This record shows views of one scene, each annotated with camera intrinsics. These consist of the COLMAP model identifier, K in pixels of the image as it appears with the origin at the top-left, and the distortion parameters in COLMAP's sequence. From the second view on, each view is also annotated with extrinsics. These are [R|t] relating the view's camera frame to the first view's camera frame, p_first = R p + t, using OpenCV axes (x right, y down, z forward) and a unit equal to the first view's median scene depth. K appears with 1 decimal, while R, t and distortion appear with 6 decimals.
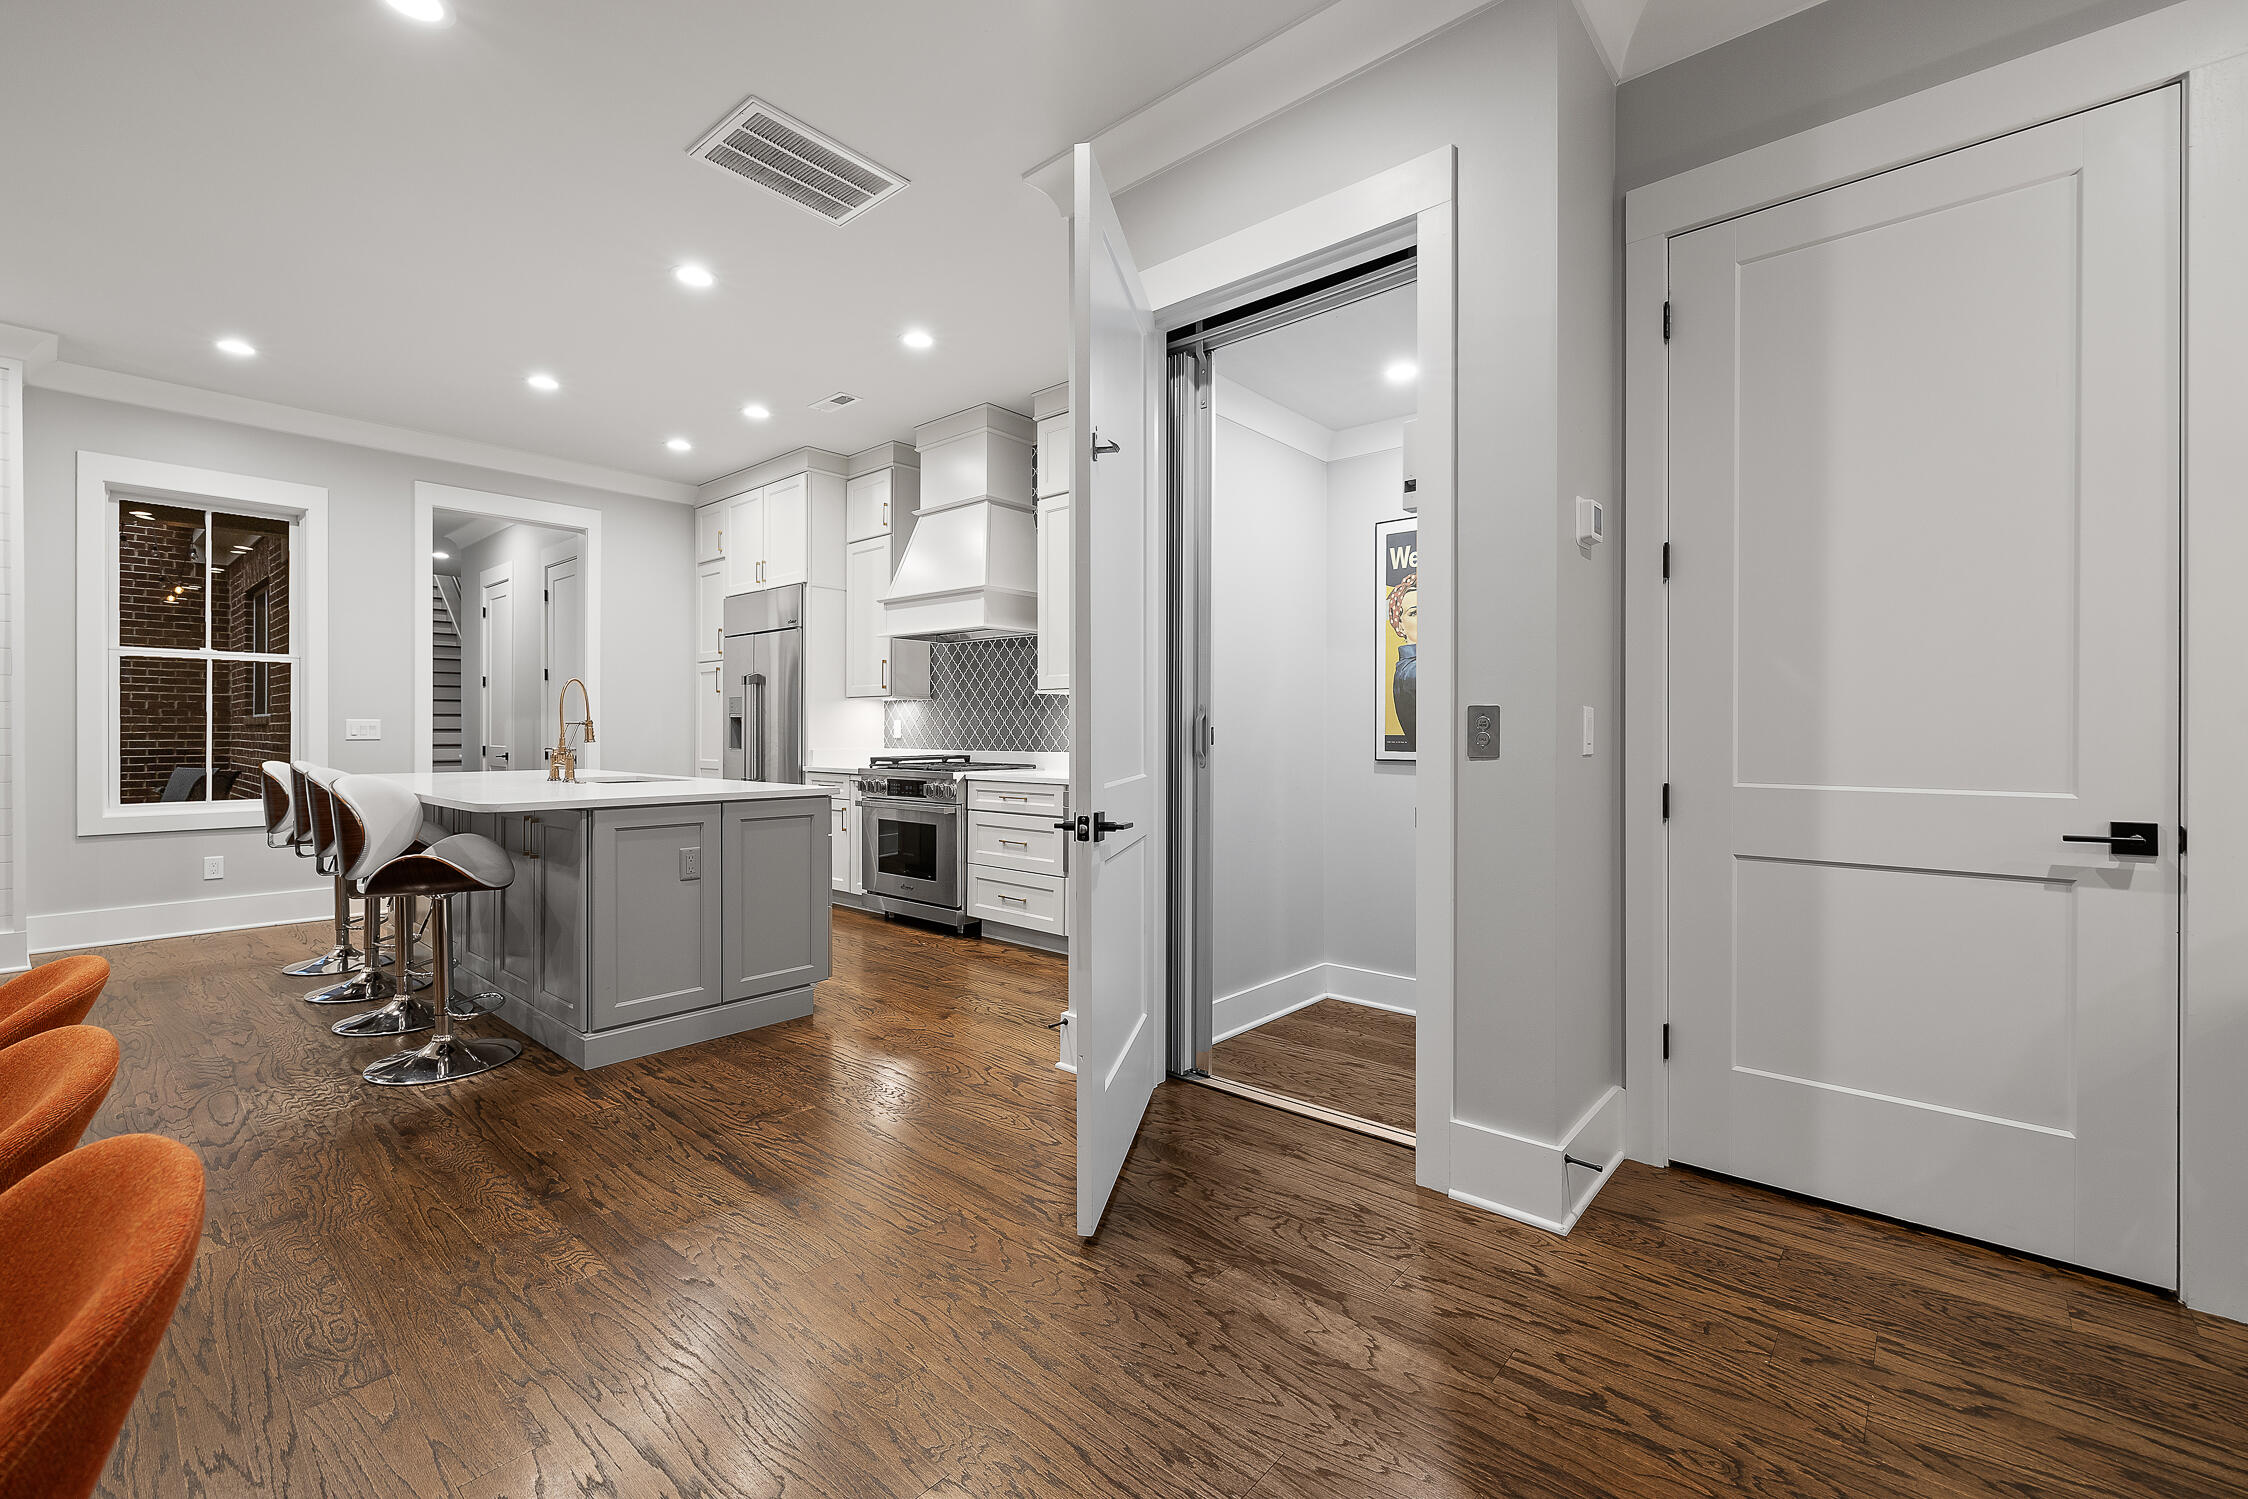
lens RADIAL K [[948.0, 0, 1124.6], [0, 948.0, 733.0], [0, 0, 1]] dist [0.000729, 0.000050]
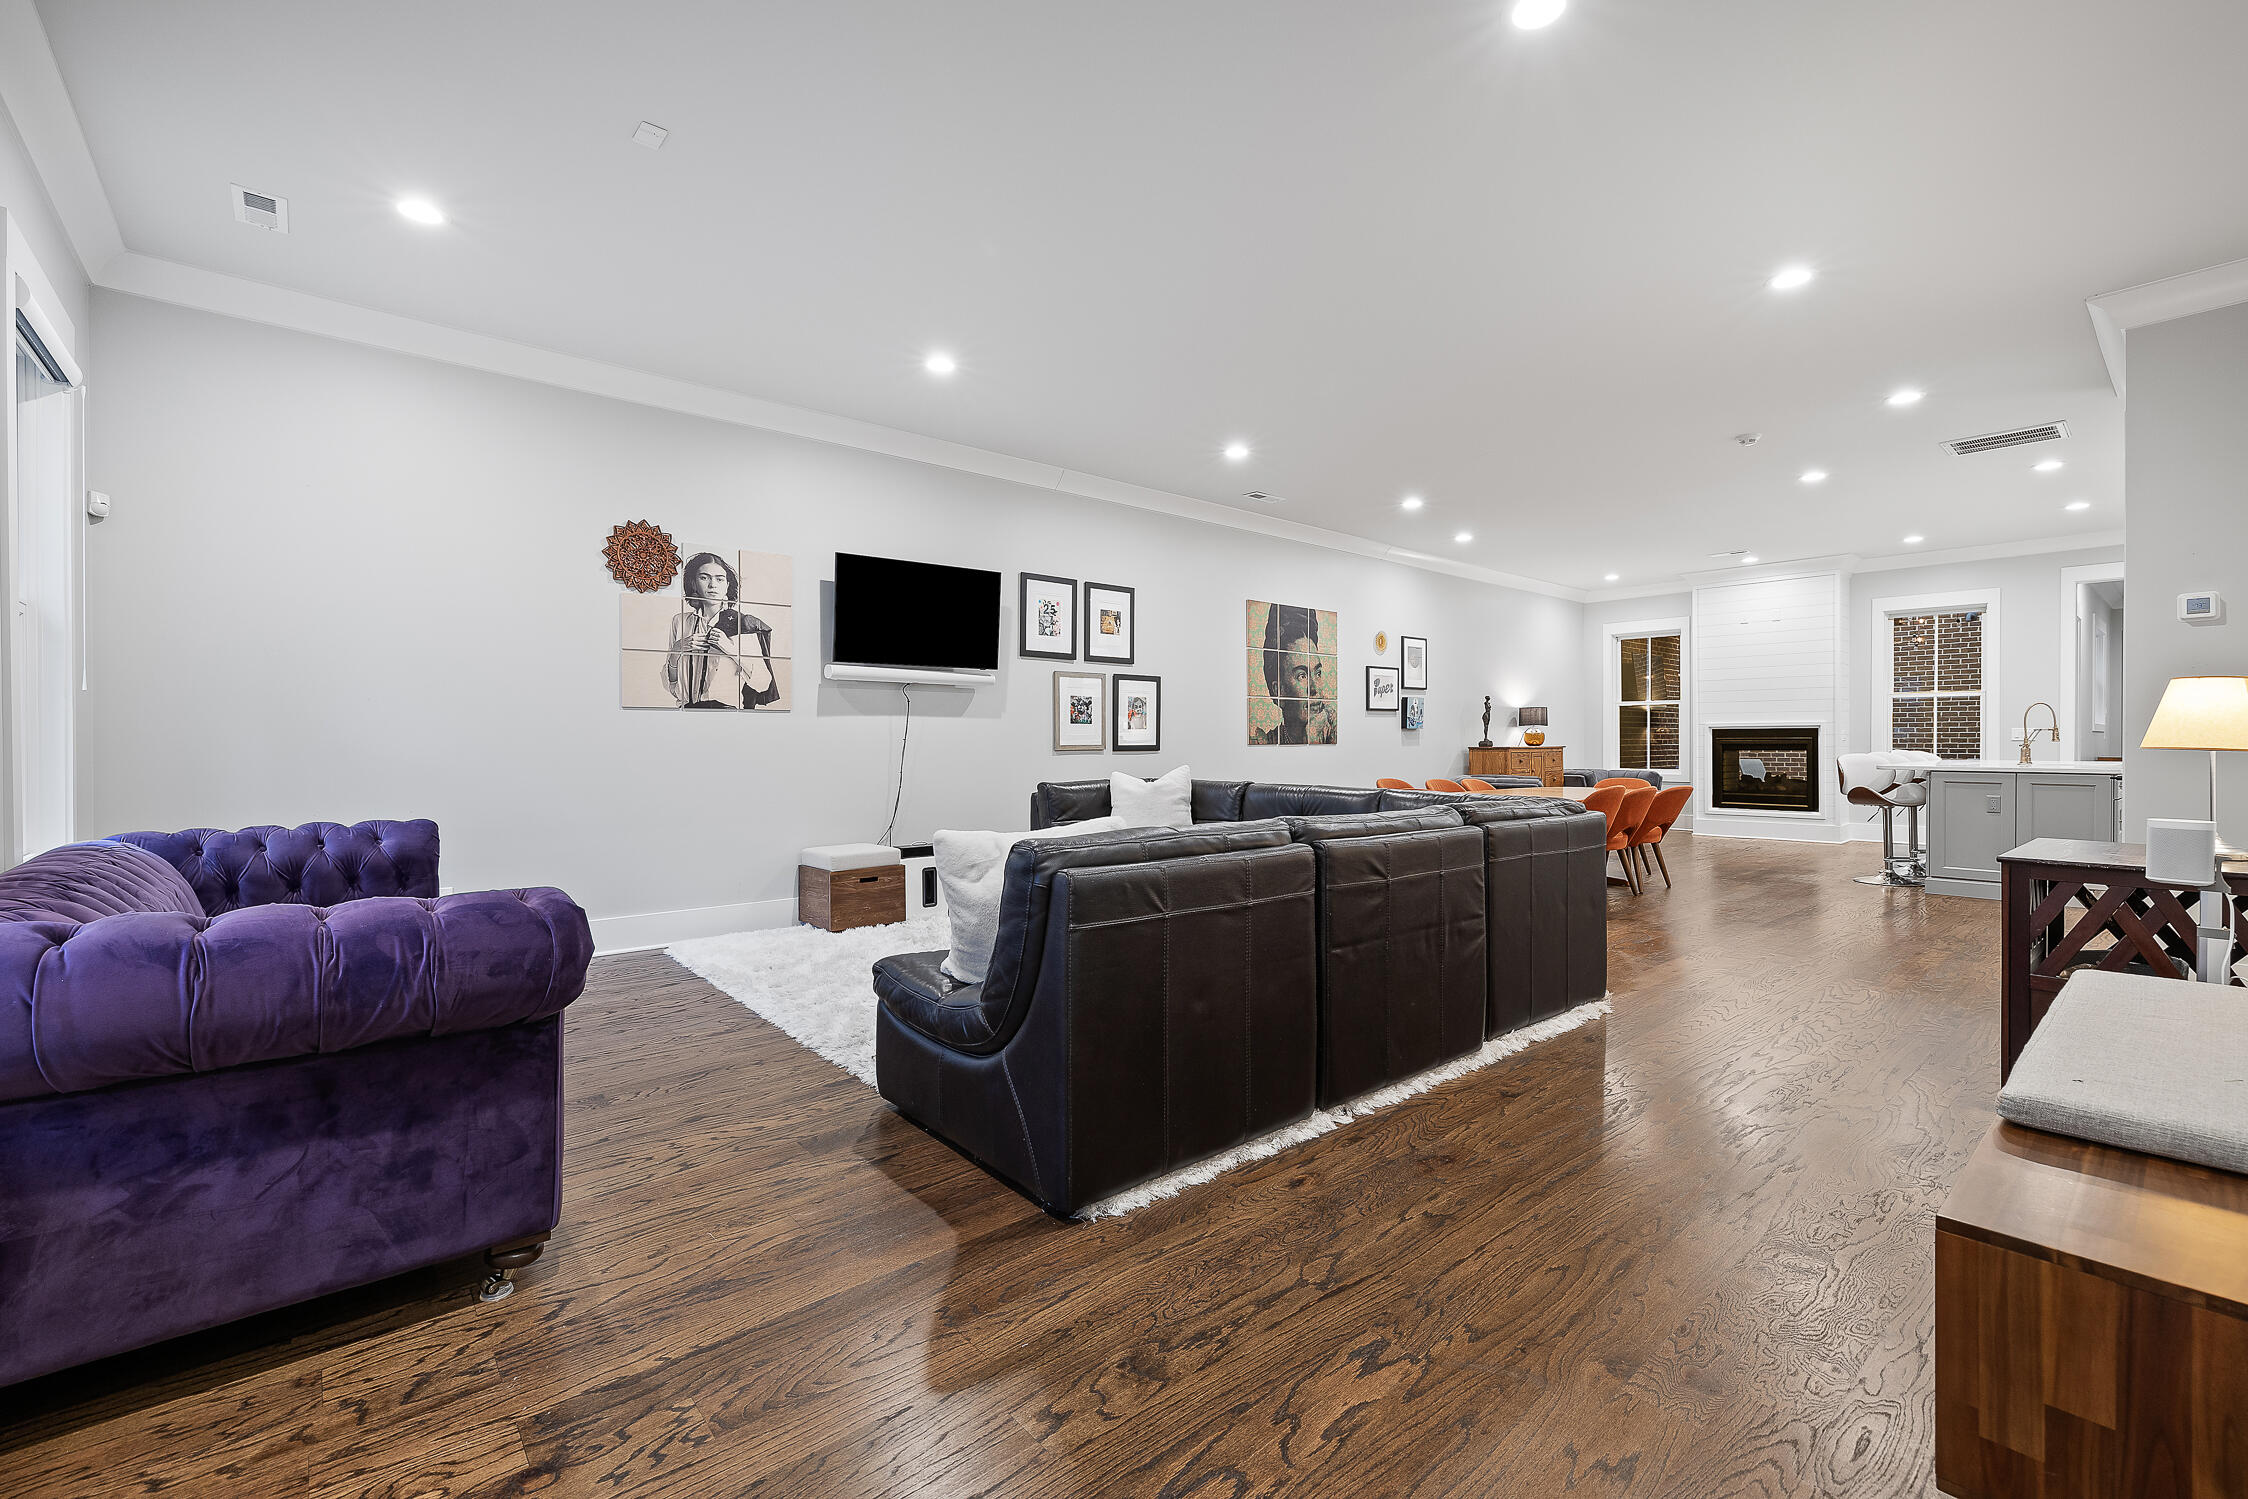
lens RADIAL K [[951.1, 0, 1128.4], [0, 951.1, 746.6], [0, 0, 1]] dist [0.000113, 0.000275]
pose [[-0.135363, 0.005937, -0.990778, 1.001236], [0.000580, 0.999982, 0.005912, 0.006620], [0.990796, 0.000225, -0.135364, -0.273252]]
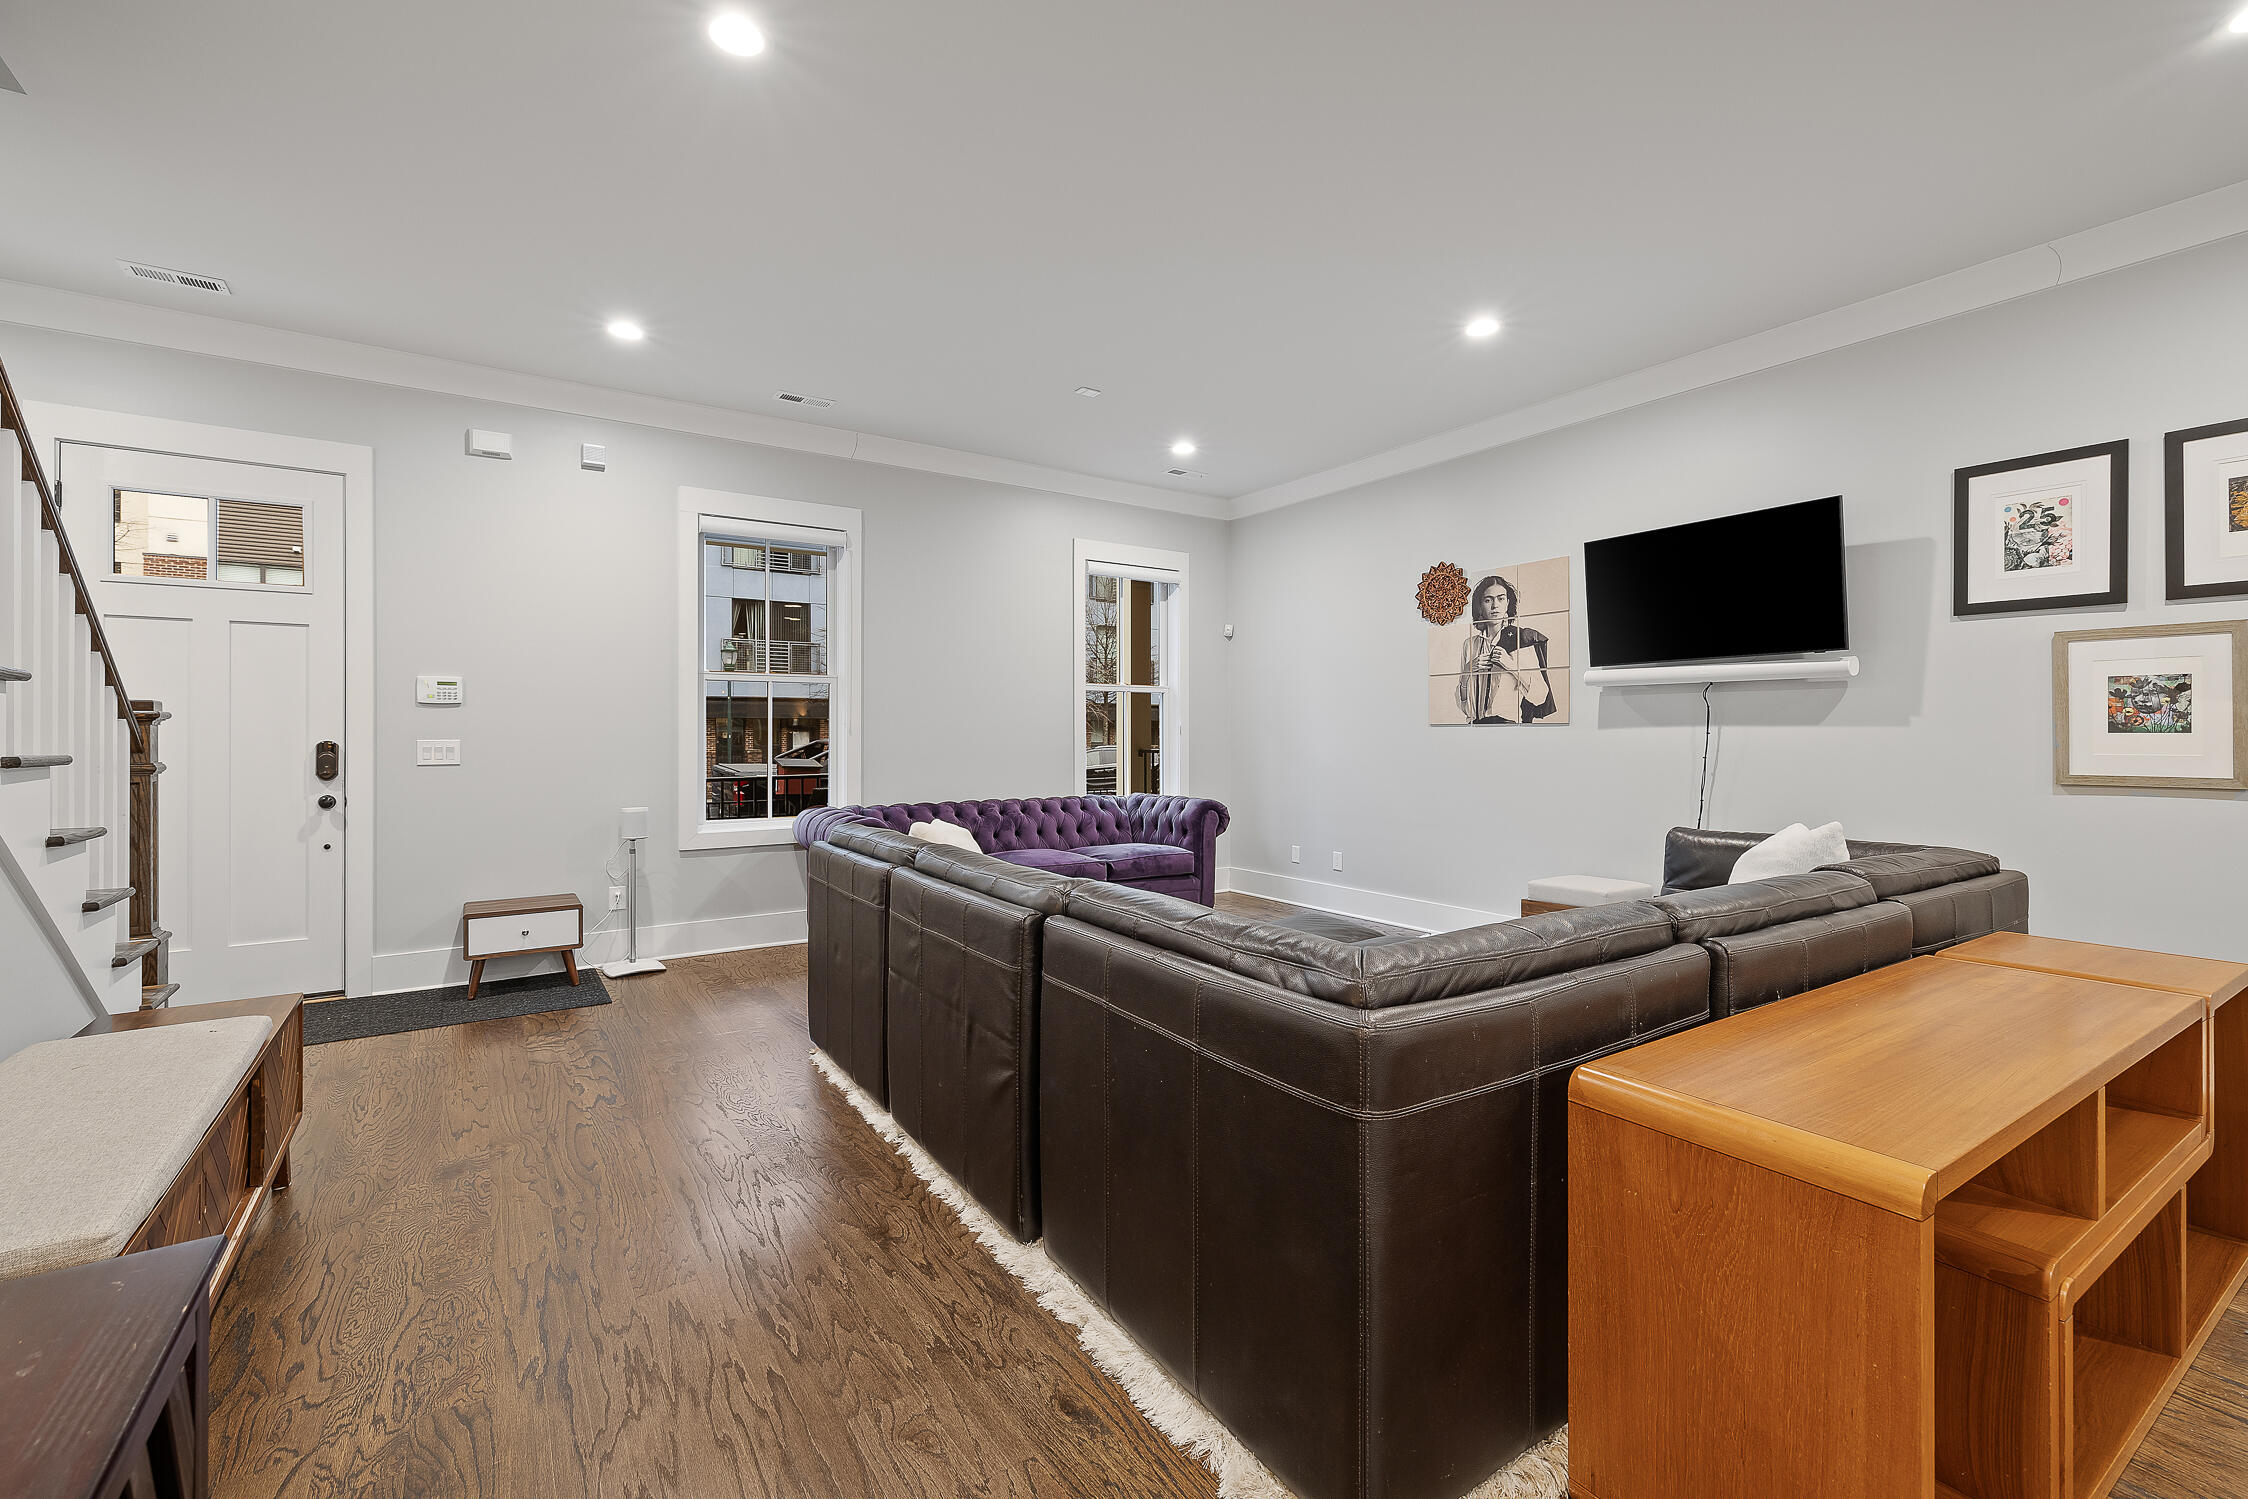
lens RADIAL K [[948.0, 0, 1124.6], [0, 948.0, 733.0], [0, 0, 1]] dist [0.000729, 0.000050]
pose [[-0.968551, 0.000411, 0.248814, 0.266734], [-0.000186, 0.999997, -0.002377, -0.013562], [-0.248814, -0.002349, -0.968548, 0.223549]]
